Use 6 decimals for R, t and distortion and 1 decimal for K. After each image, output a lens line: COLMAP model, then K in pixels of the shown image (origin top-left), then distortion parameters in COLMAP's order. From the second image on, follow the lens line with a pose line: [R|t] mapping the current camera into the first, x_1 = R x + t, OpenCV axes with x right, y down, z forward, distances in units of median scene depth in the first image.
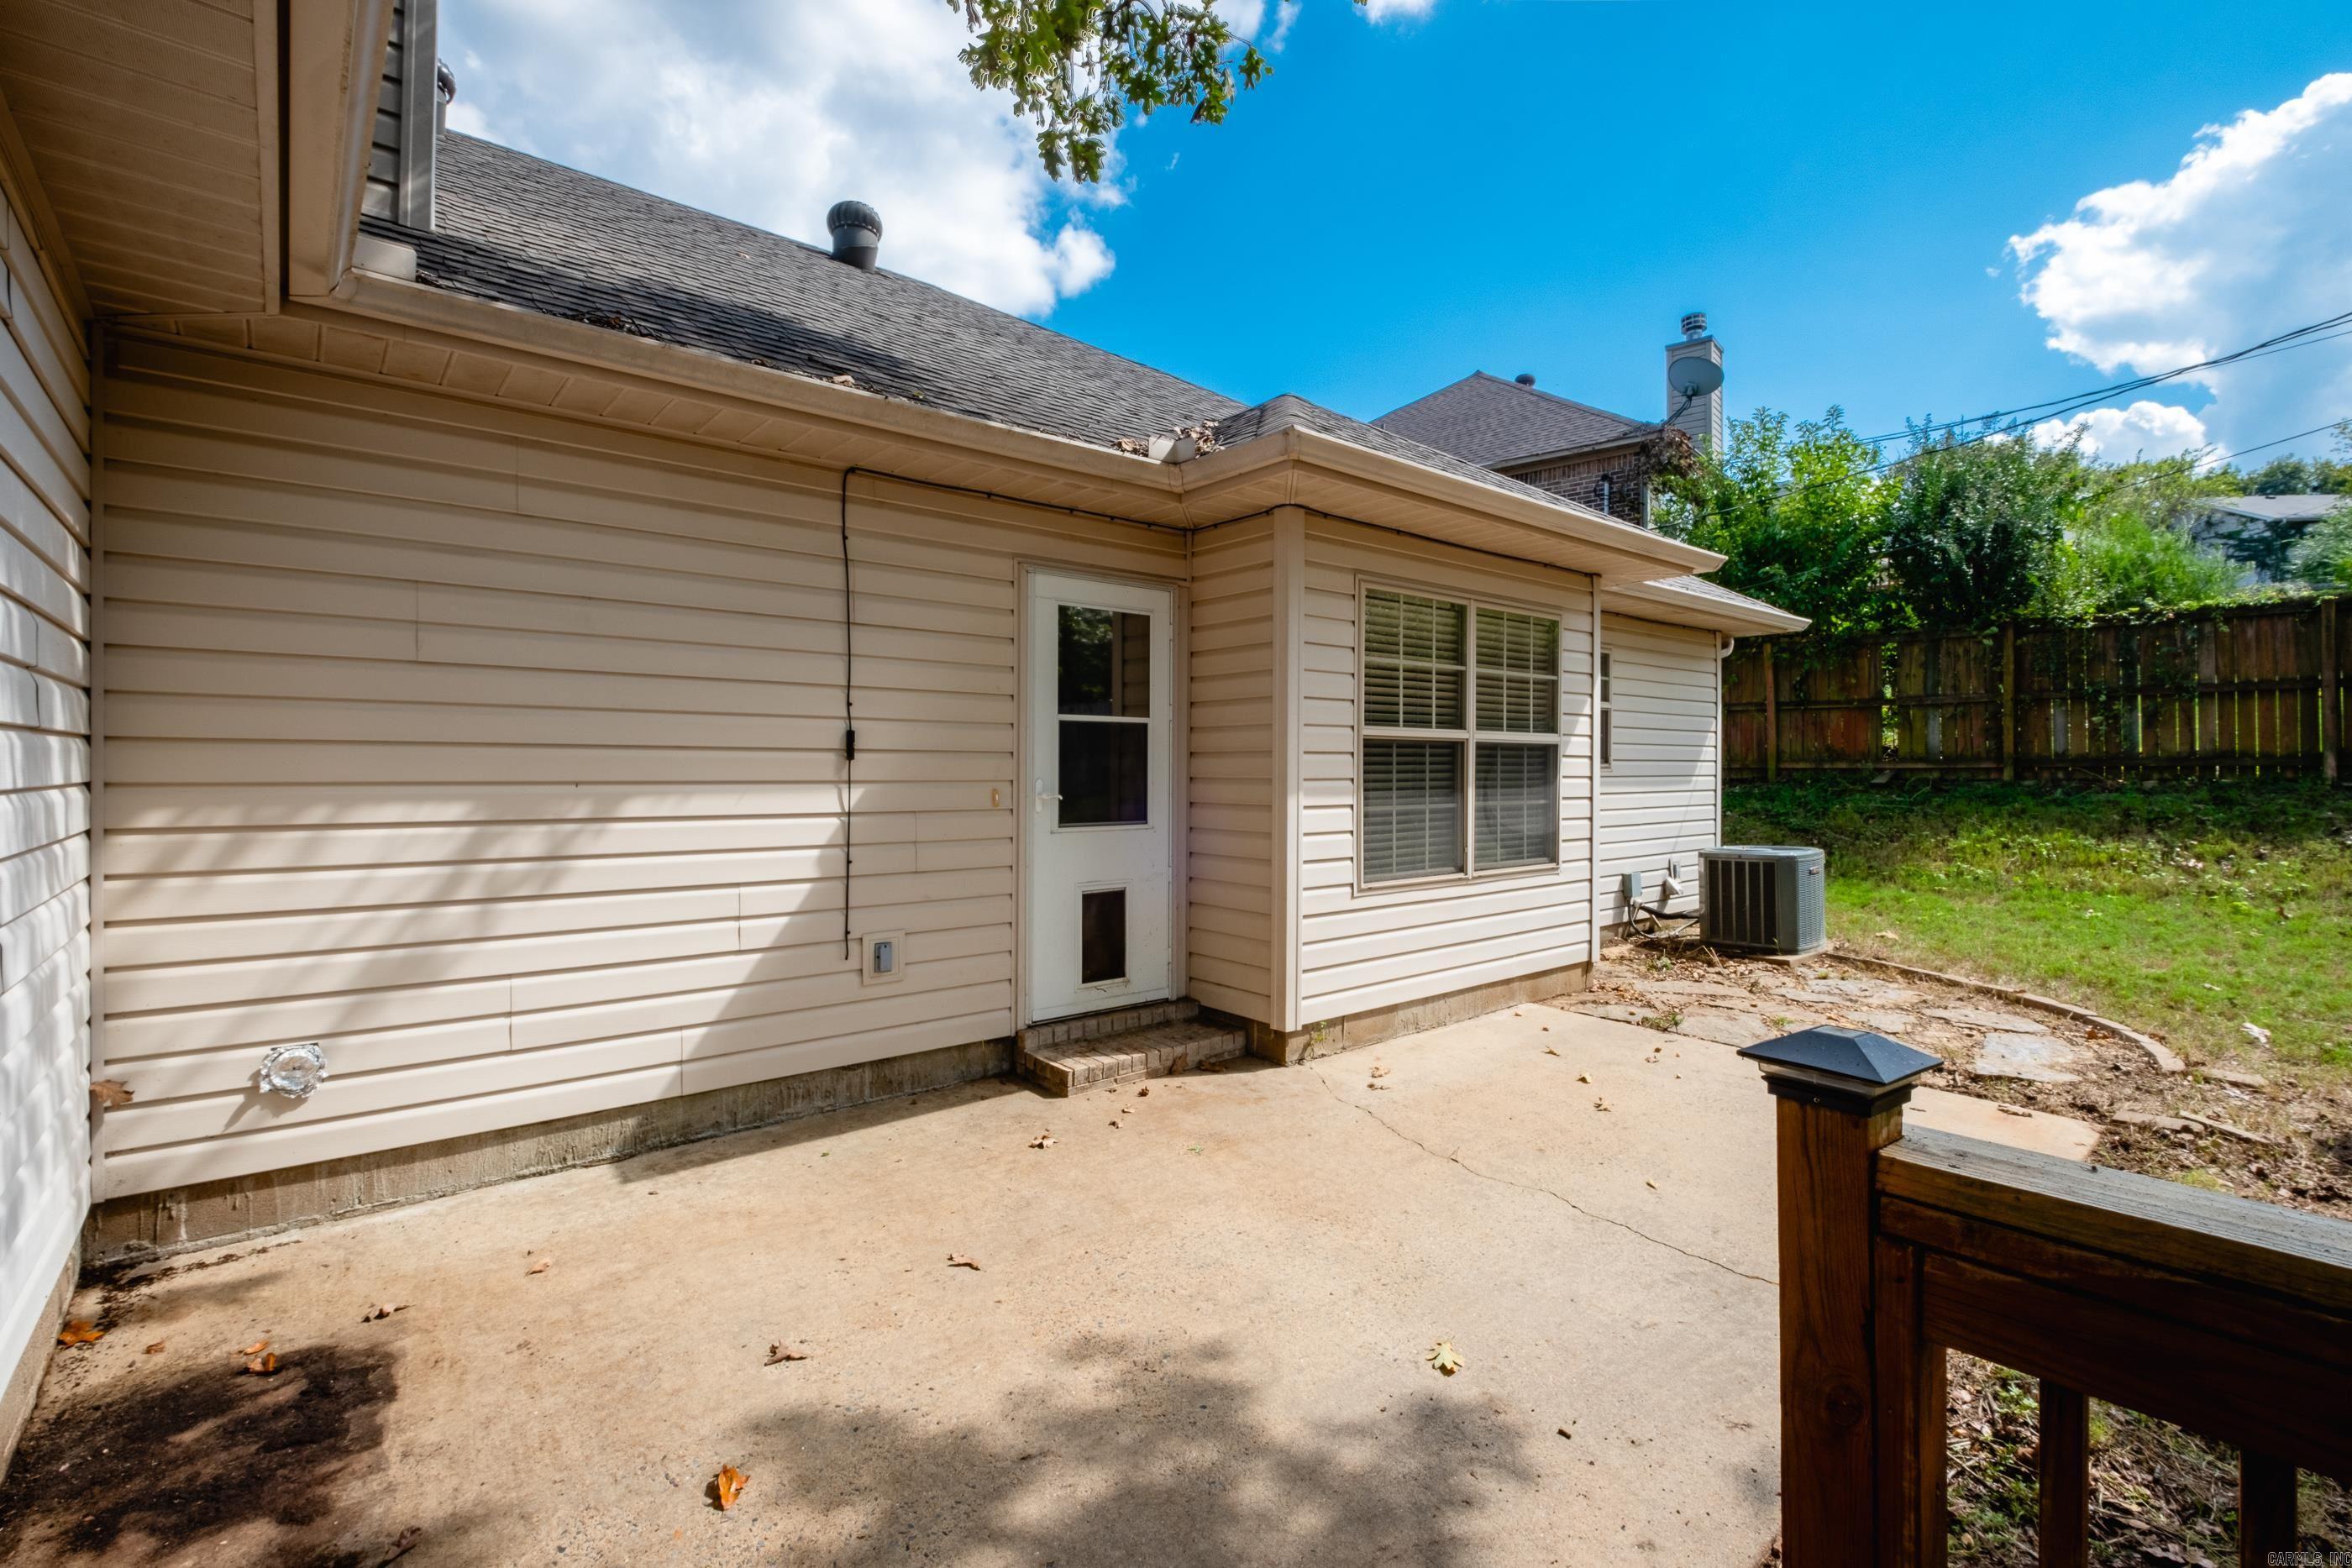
lens RADIAL K [[1060.6, 0, 1182.4], [0, 1060.6, 767.2], [0, 0, 1]] dist [0.000912, -0.000142]
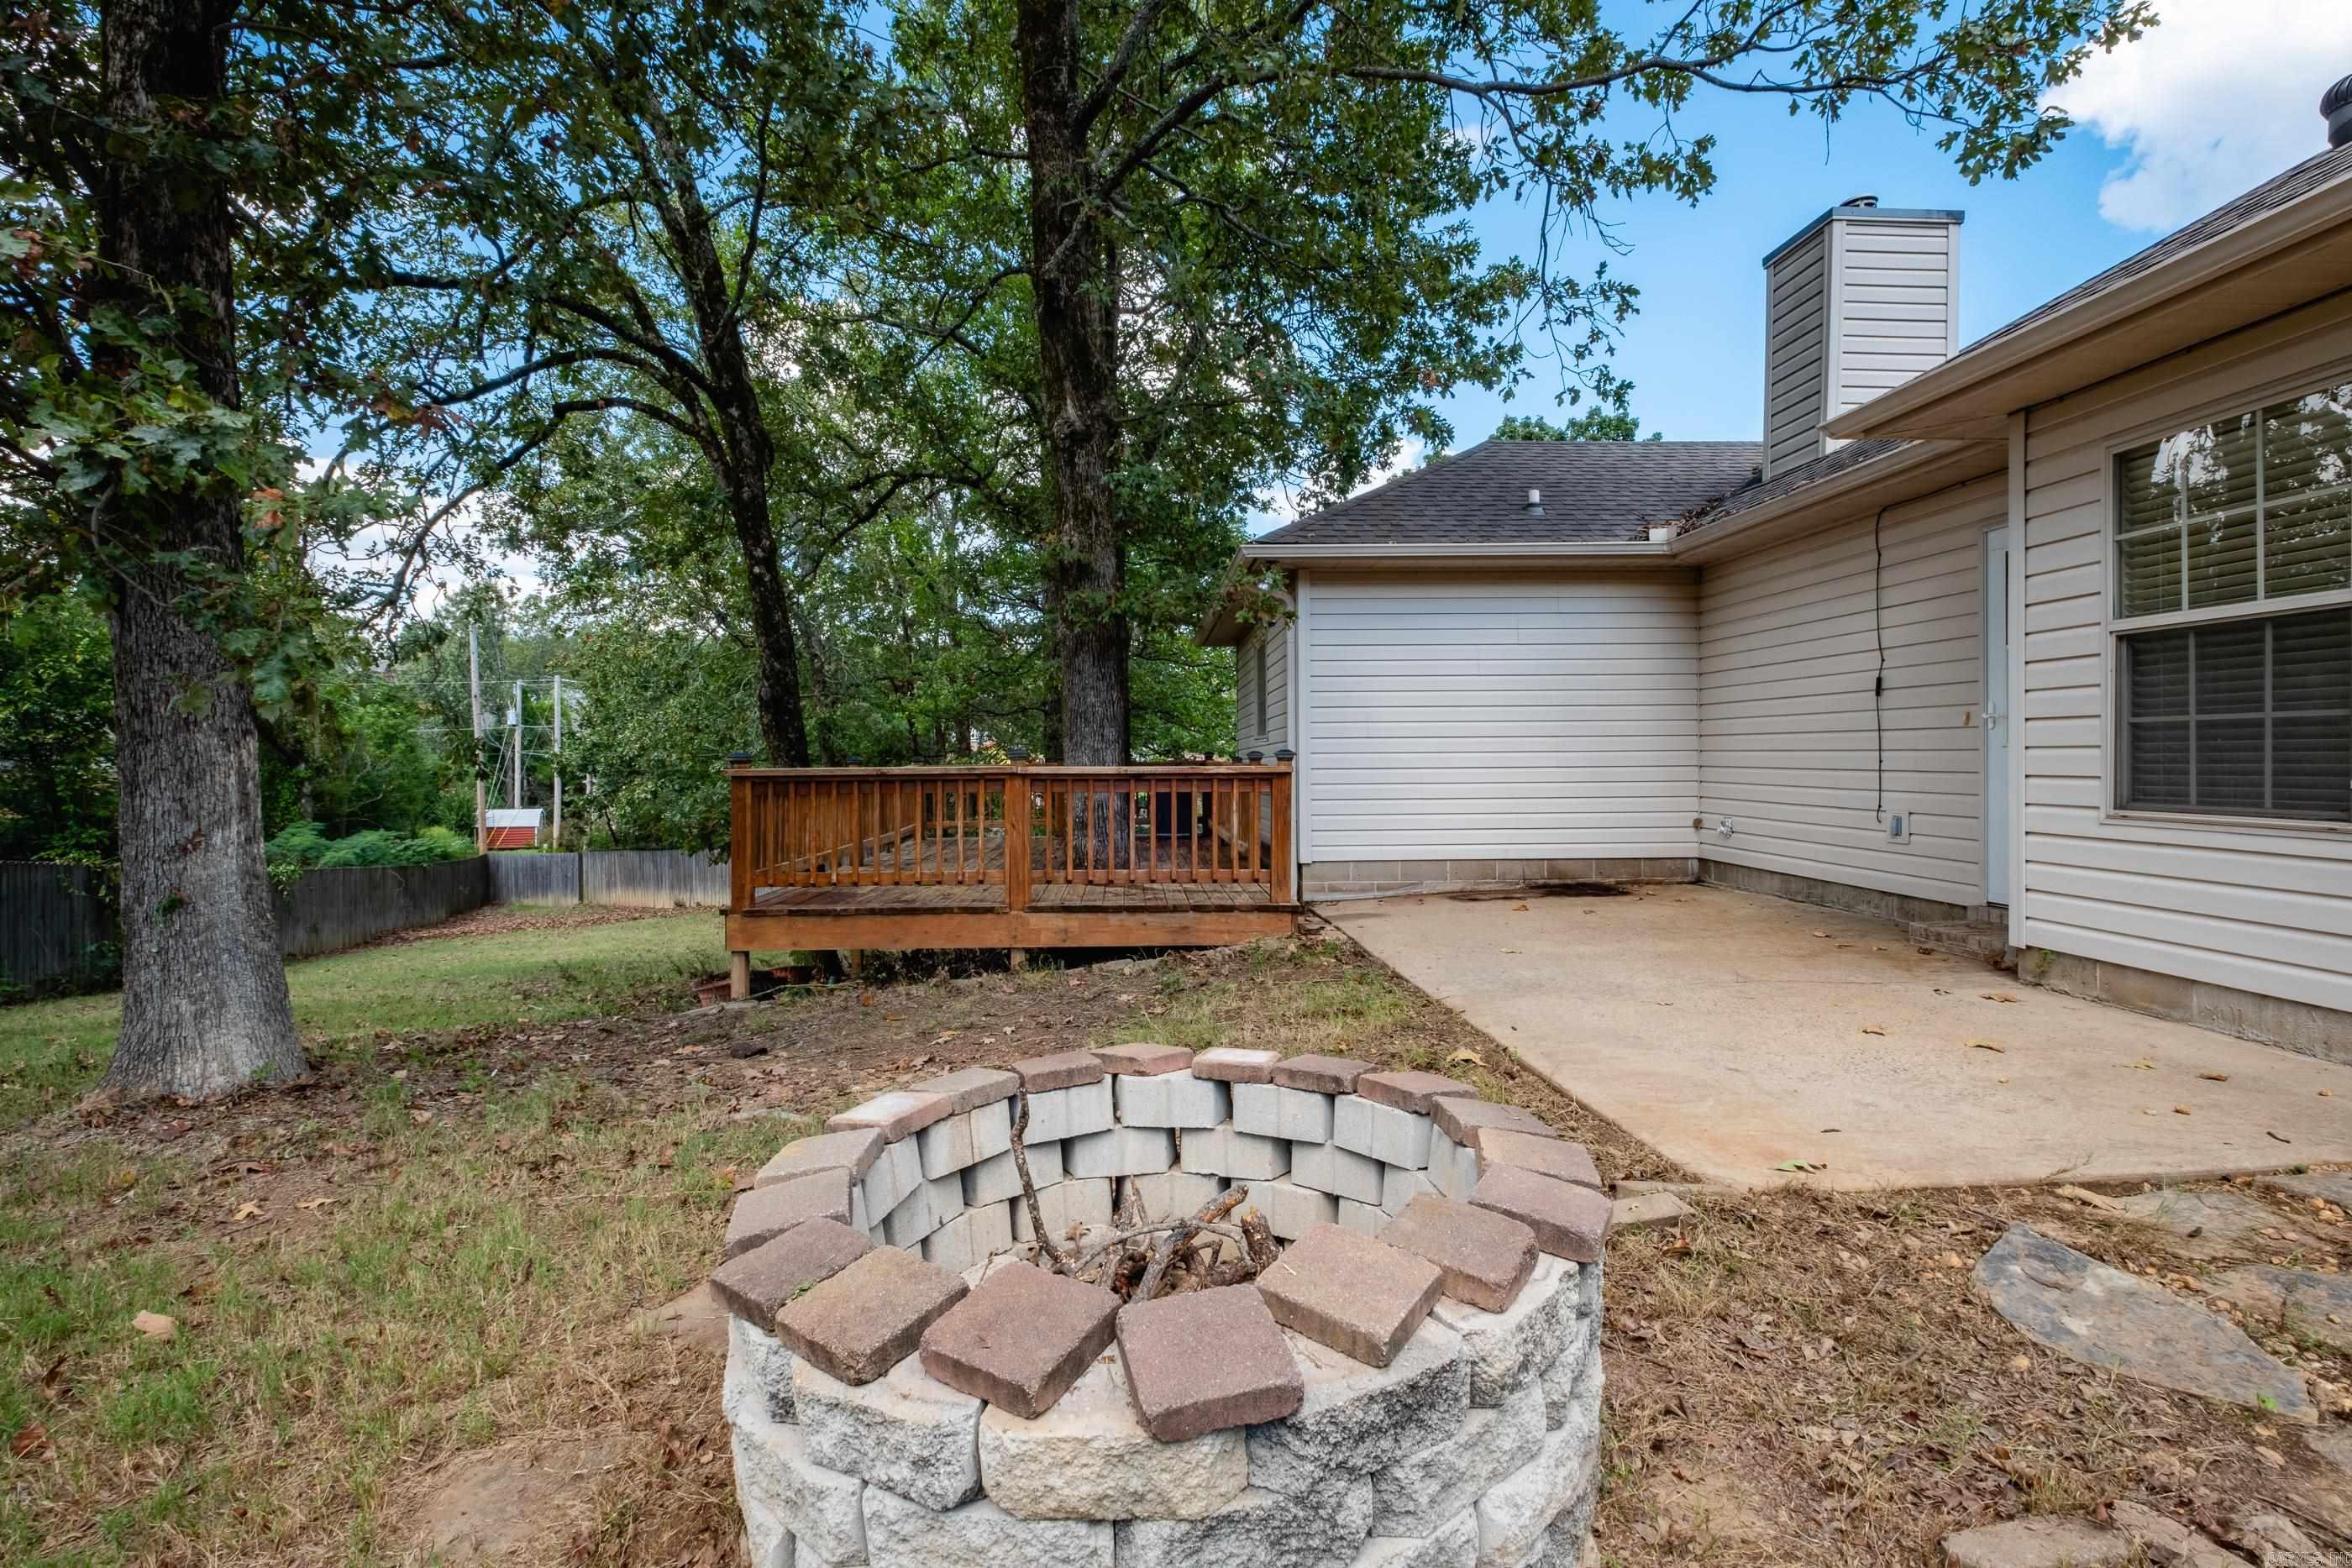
lens RADIAL K [[1038.7, 0, 1127.2], [0, 1038.7, 767.8], [0, 0, 1]] dist [-0.002679, -0.000568]
pose [[-0.637987, 0.010319, -0.769978, 1.302598], [0.007117, 0.999947, 0.007504, 0.066053], [0.770014, -0.000693, -0.638026, 0.928101]]
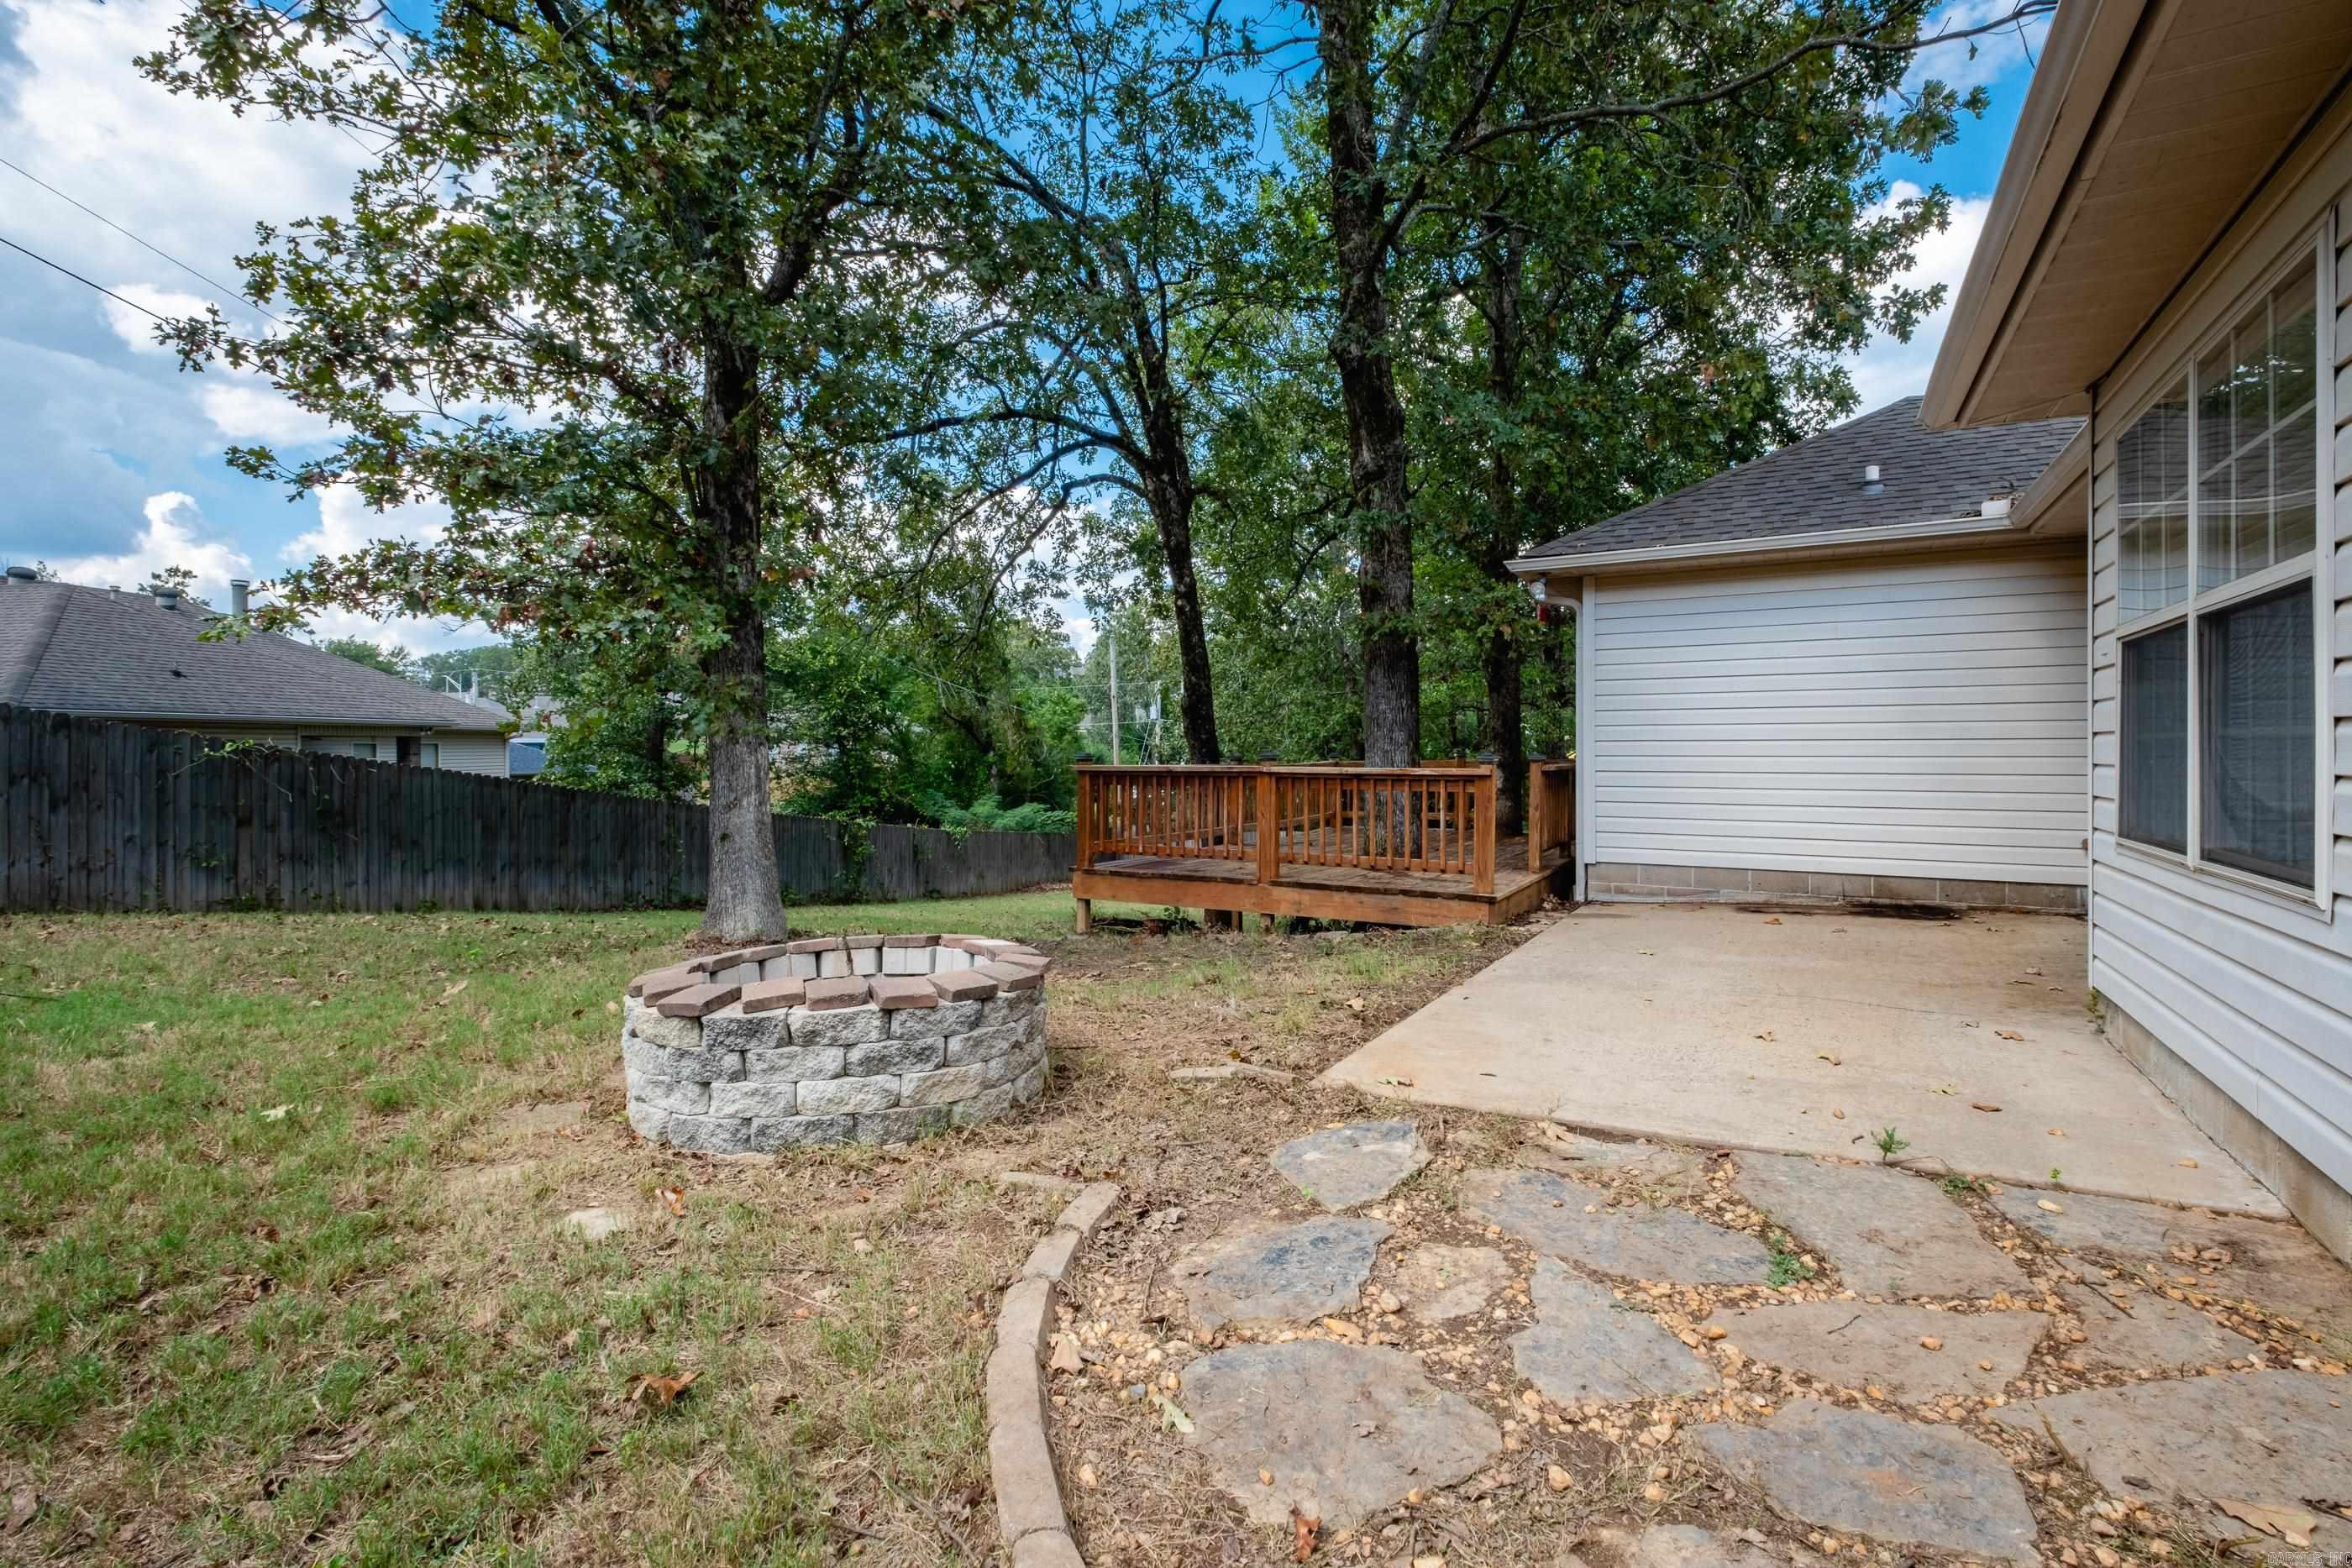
lens RADIAL K [[1060.6, 0, 1182.4], [0, 1060.6, 767.2], [0, 0, 1]] dist [0.000912, -0.000142]
pose [[-0.943385, 0.005224, -0.331658, 1.051769], [0.000160, 0.999883, 0.015292, 0.048894], [0.331699, 0.014373, -0.943276, 1.494014]]
